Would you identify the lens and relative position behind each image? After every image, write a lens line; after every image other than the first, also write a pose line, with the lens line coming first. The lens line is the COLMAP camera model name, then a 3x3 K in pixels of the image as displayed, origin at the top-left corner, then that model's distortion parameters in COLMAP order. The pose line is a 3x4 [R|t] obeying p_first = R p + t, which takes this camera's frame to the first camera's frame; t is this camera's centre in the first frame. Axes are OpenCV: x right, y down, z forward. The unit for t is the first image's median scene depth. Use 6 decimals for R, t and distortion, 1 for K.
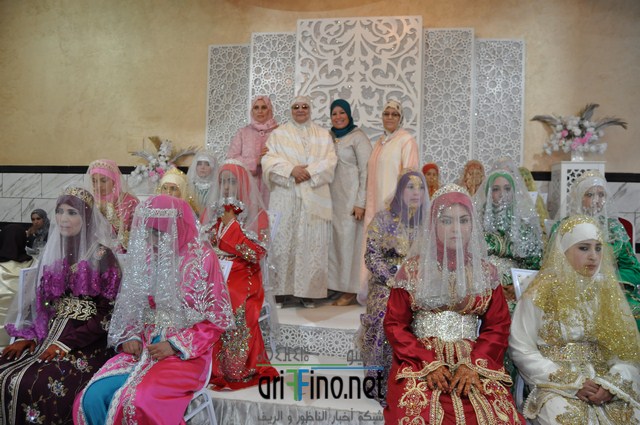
lens RADIAL K [[509.8, 0, 323.2], [0, 509.8, 207.3], [0, 0, 1]] dist [-0.077725, 0.030852]
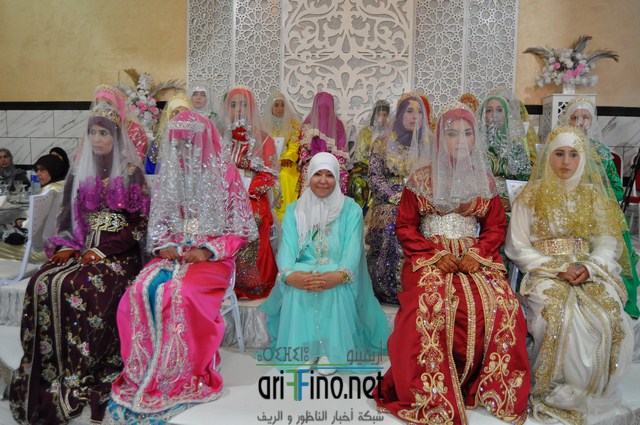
lens RADIAL K [[571.6, 0, 322.2], [0, 571.6, 210.8], [0, 0, 1]] dist [-0.065468, 0.022397]
pose [[0.998222, -0.011067, 0.058574, -0.048874], [0.005776, 0.995949, 0.089729, 0.034152], [-0.059329, -0.089231, 0.994242, -0.103965]]
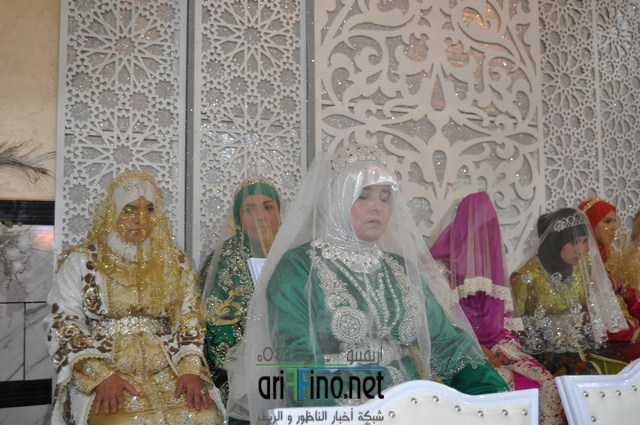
lens RADIAL K [[694.5, 0, 313.7], [0, 694.5, 213.0], [0, 0, 1]] dist [-0.022864, 0.000000]
pose [[0.826698, 0.006964, 0.562603, -0.397539], [0.033192, 0.997578, -0.061120, -0.039849], [-0.561666, 0.069202, 0.824465, 0.552385]]
